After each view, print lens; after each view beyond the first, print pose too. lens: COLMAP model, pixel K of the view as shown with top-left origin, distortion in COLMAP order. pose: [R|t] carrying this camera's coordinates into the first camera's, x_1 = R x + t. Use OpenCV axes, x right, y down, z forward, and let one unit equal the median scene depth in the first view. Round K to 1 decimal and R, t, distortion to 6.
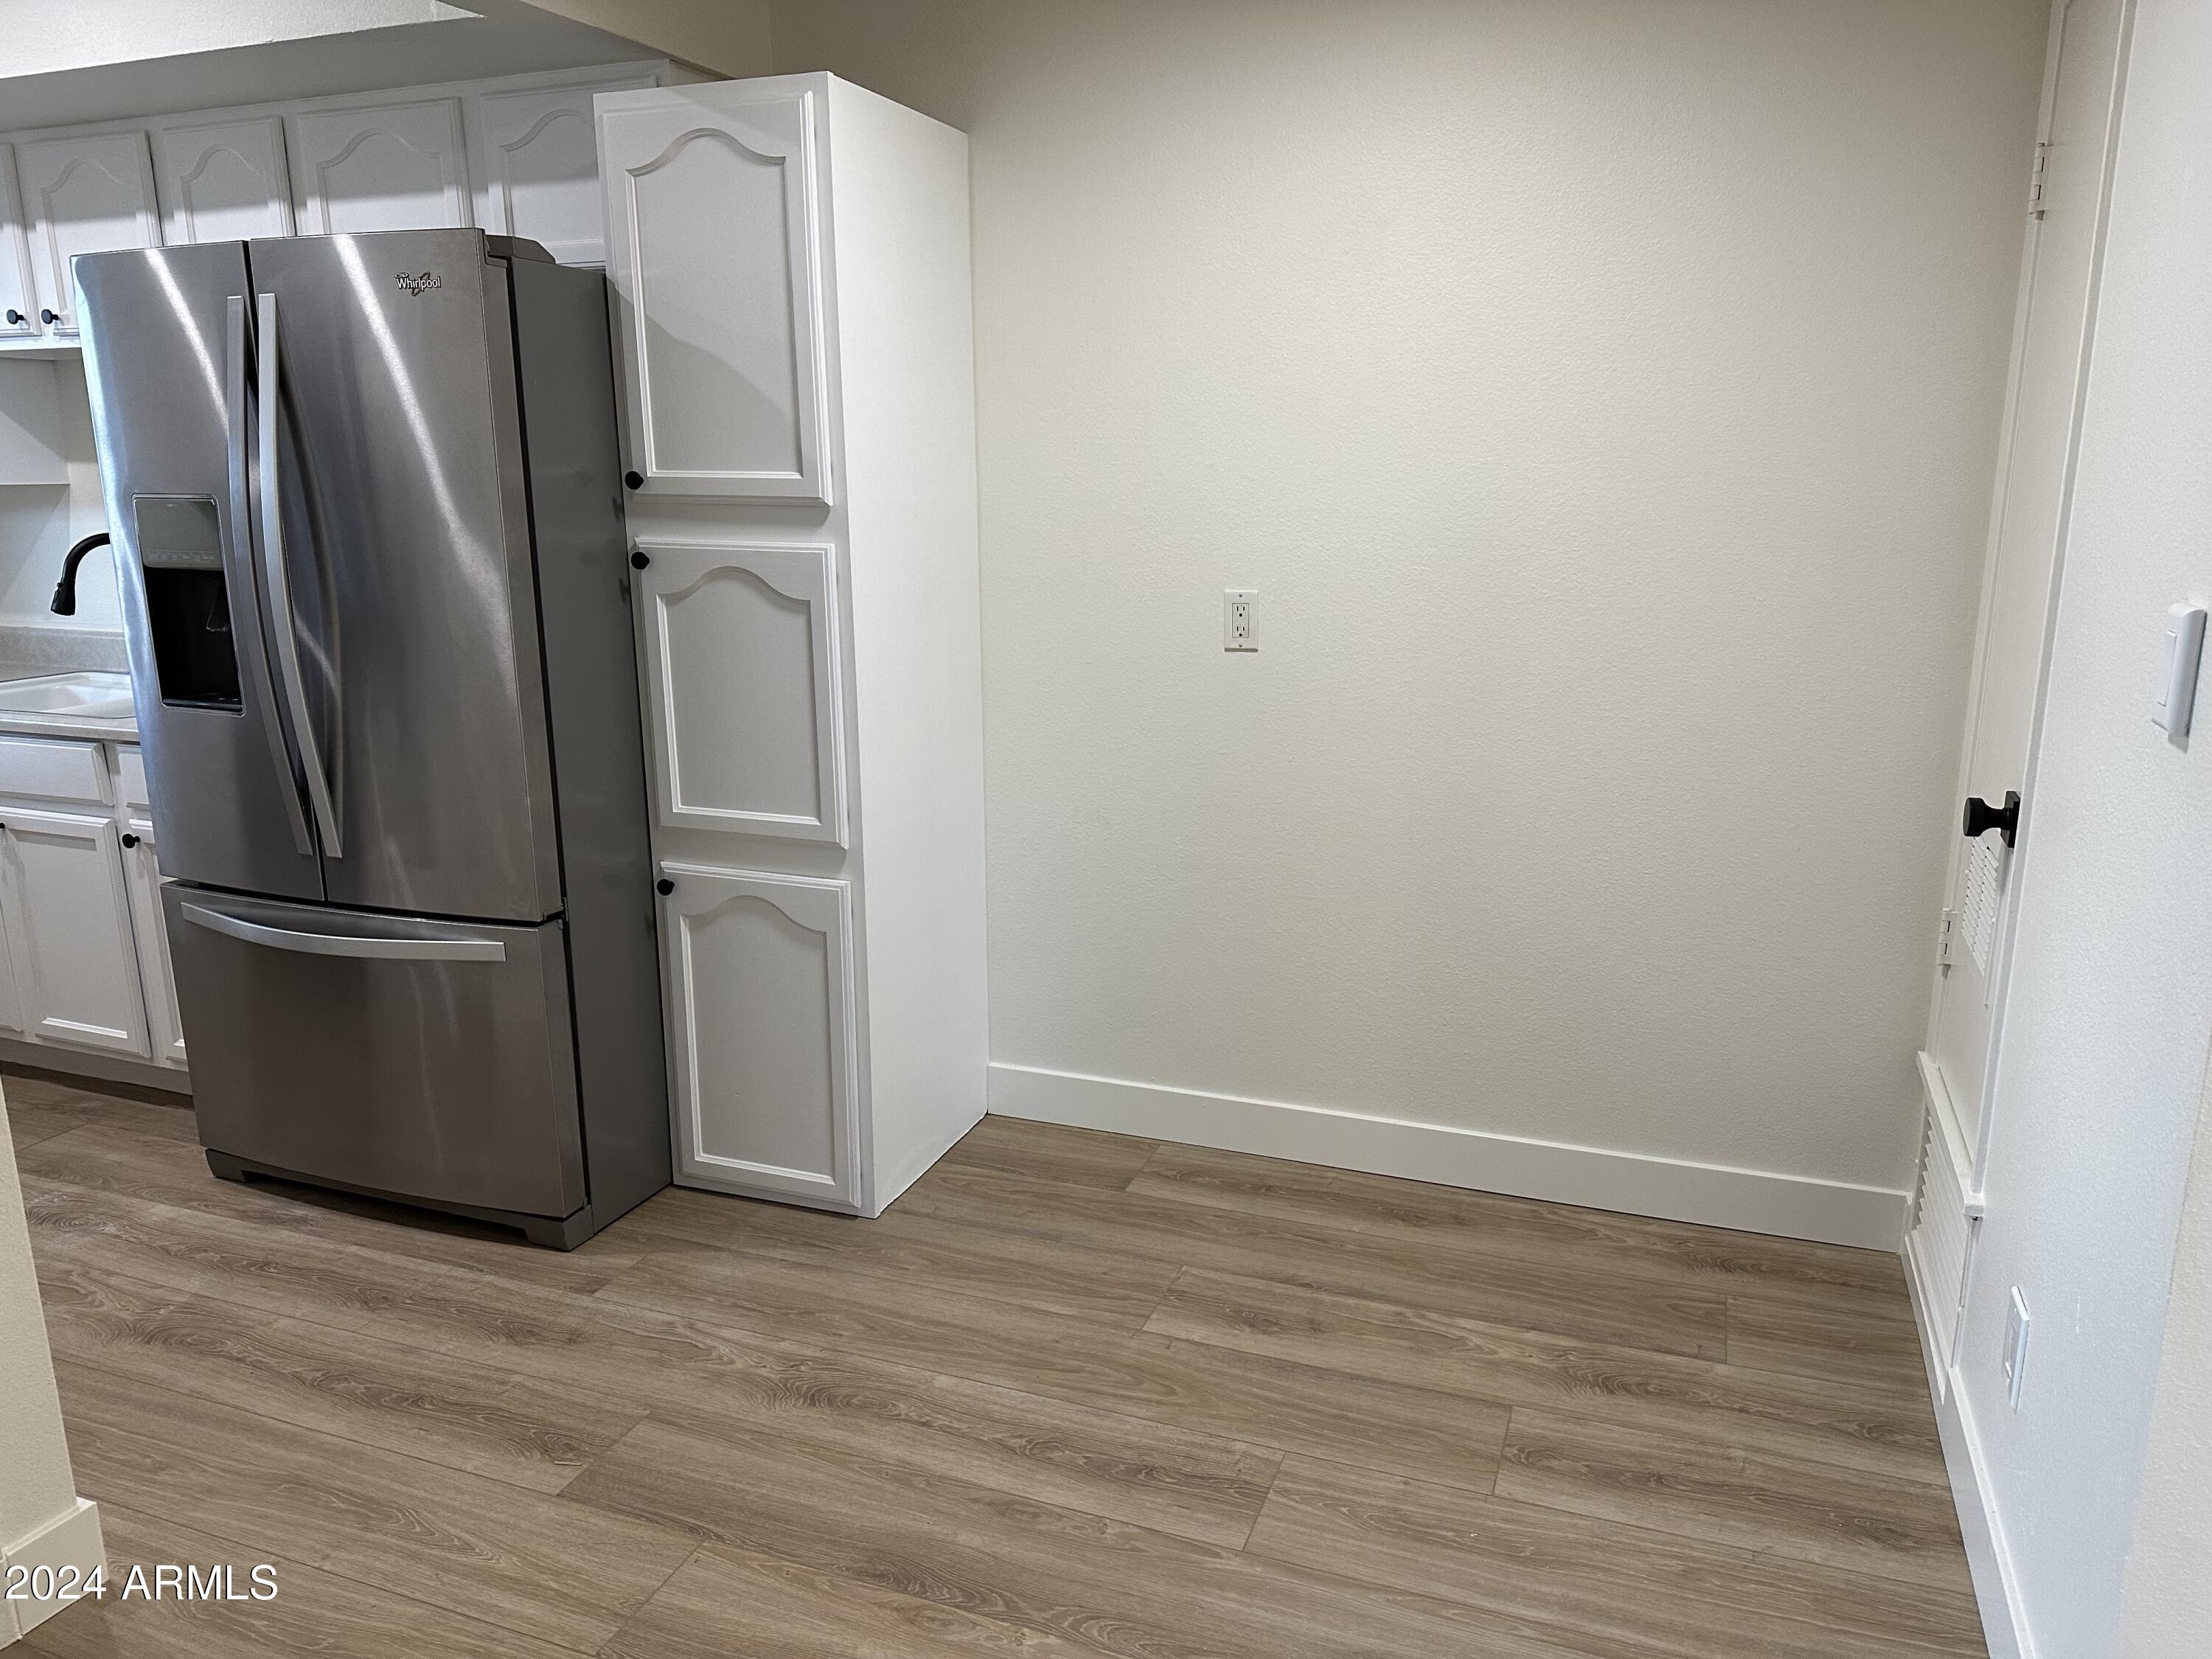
lens RADIAL K [[1580.4, 0, 1106.8], [0, 1580.4, 832.6], [0, 0, 1]] dist [0.048305, -0.046617]
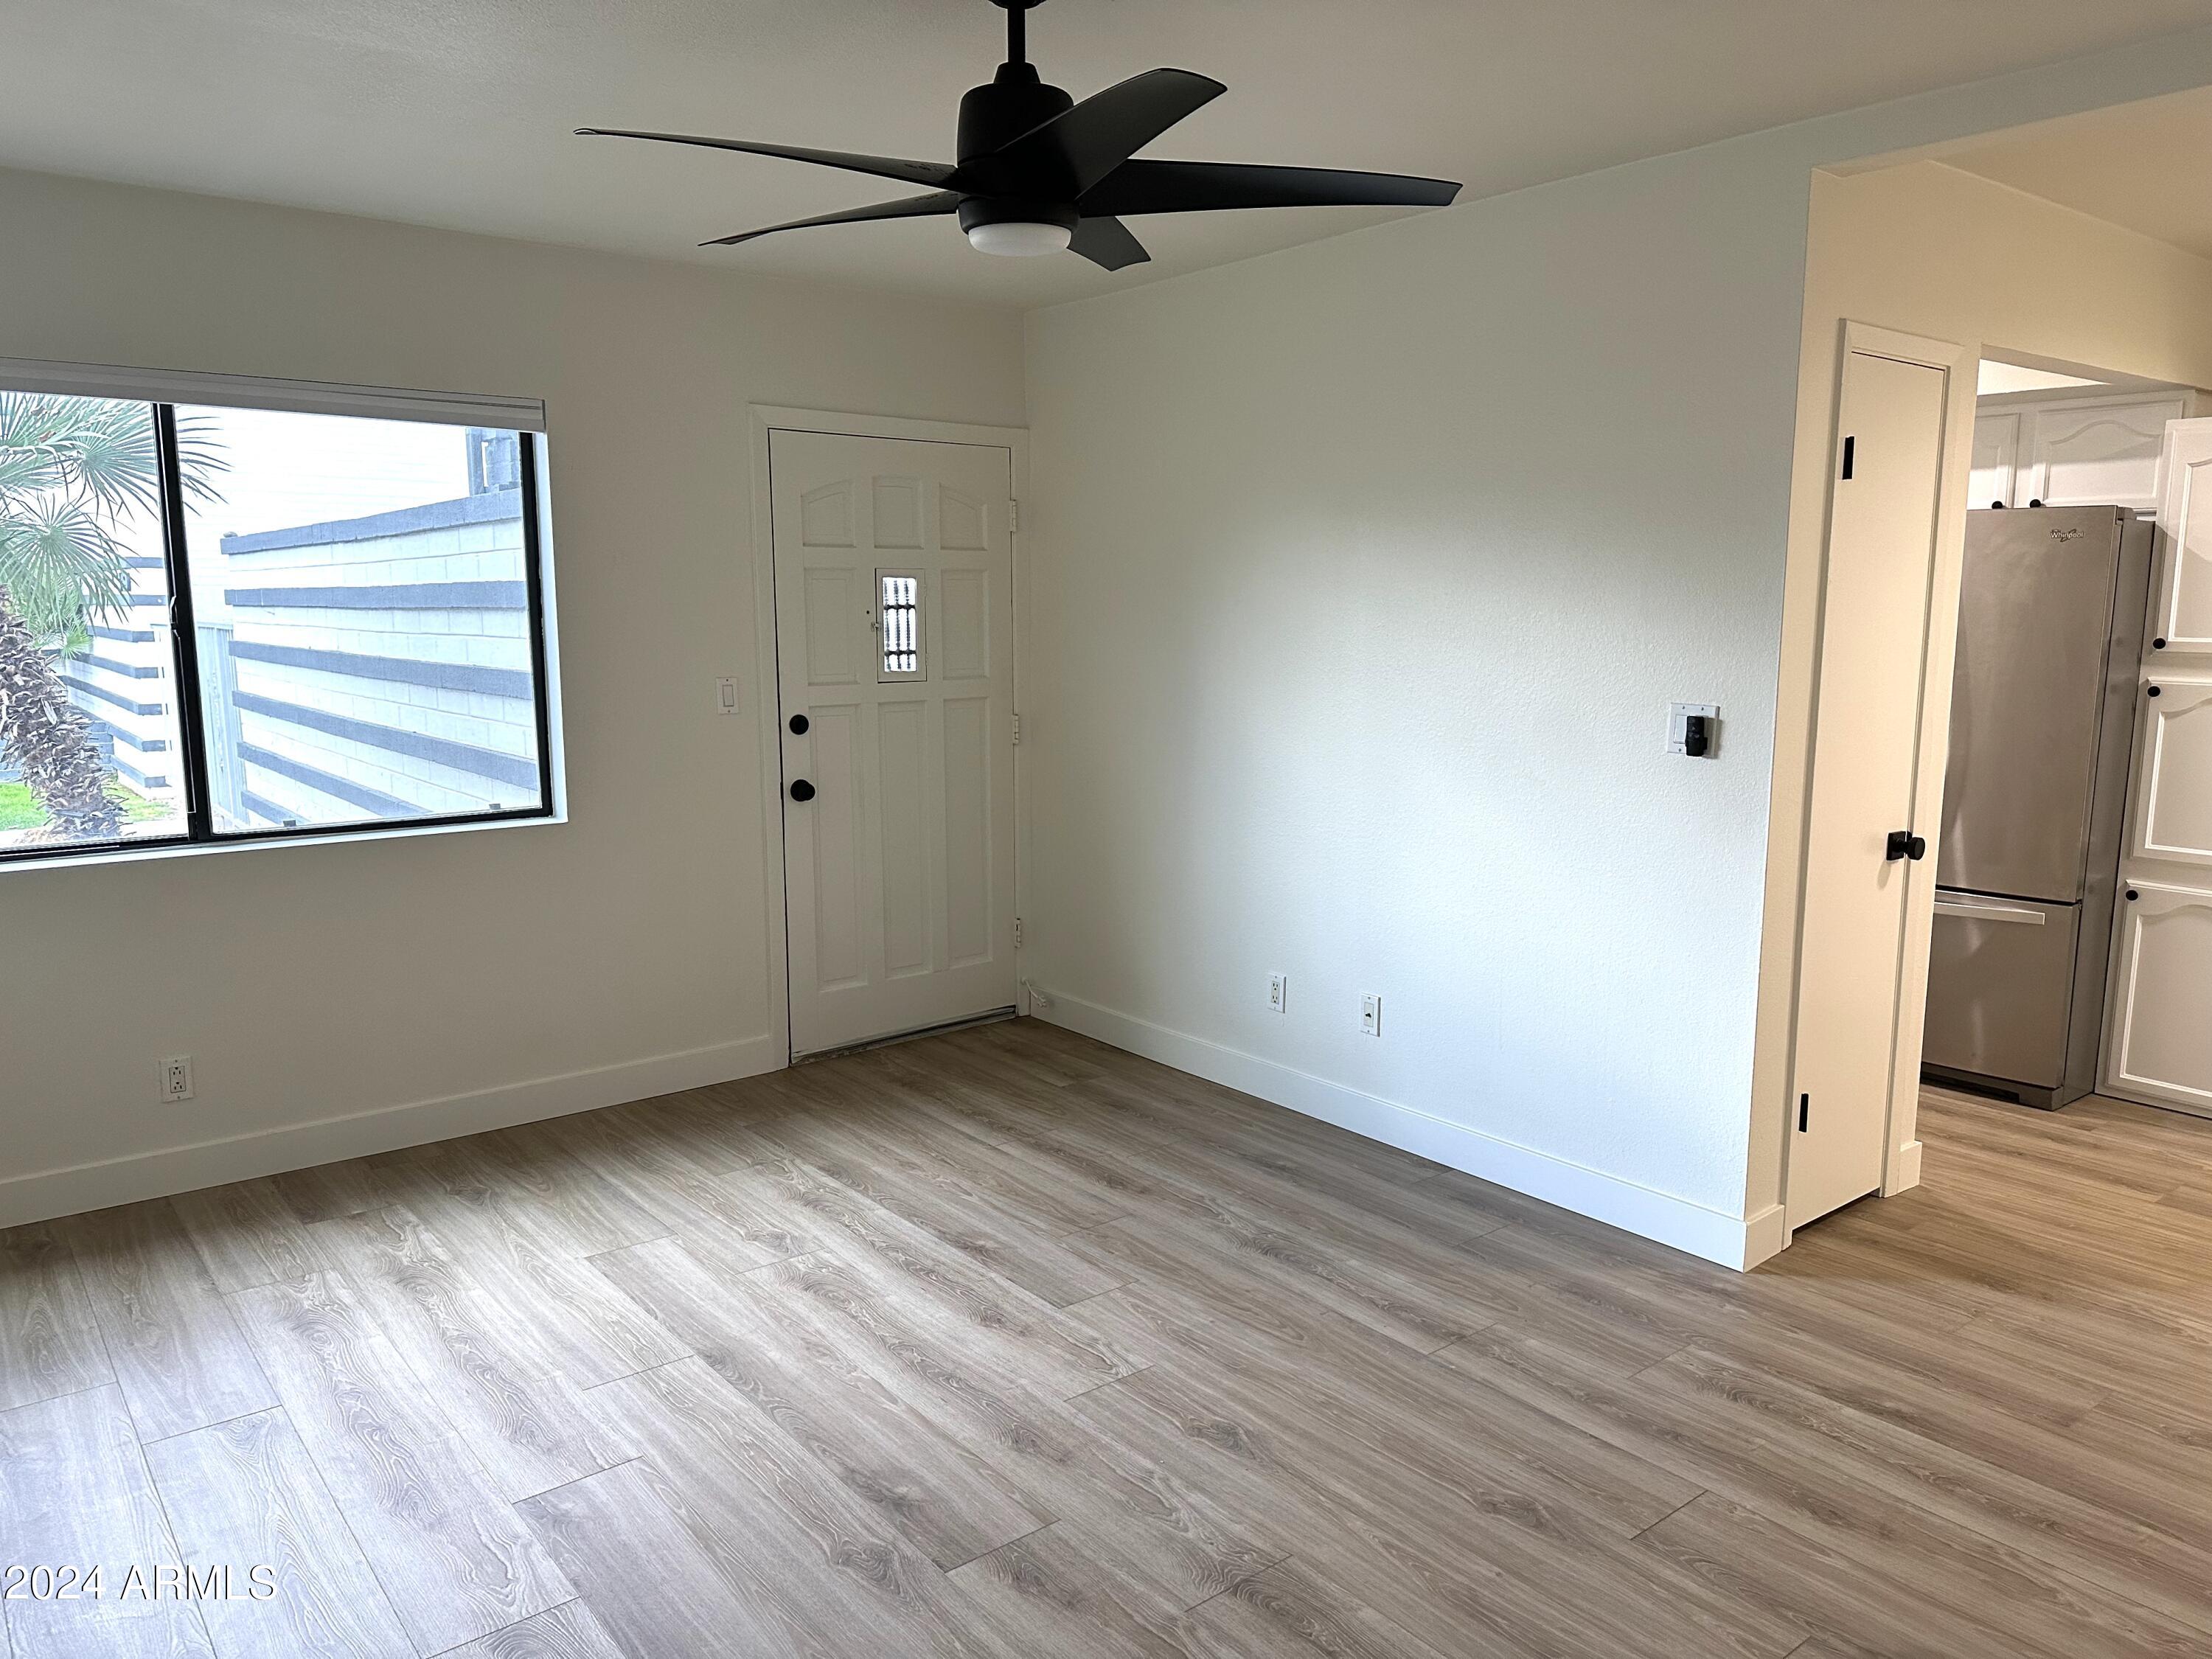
lens RADIAL K [[1580.4, 0, 1121.0], [0, 1580.4, 833.9], [0, 0, 1]] dist [0.048305, -0.046617]
pose [[0.866332, 0.077486, -0.493422, -0.386525], [-0.113766, 0.992538, -0.043879, 0.165731], [0.486340, 0.094148, 0.868683, -0.924560]]
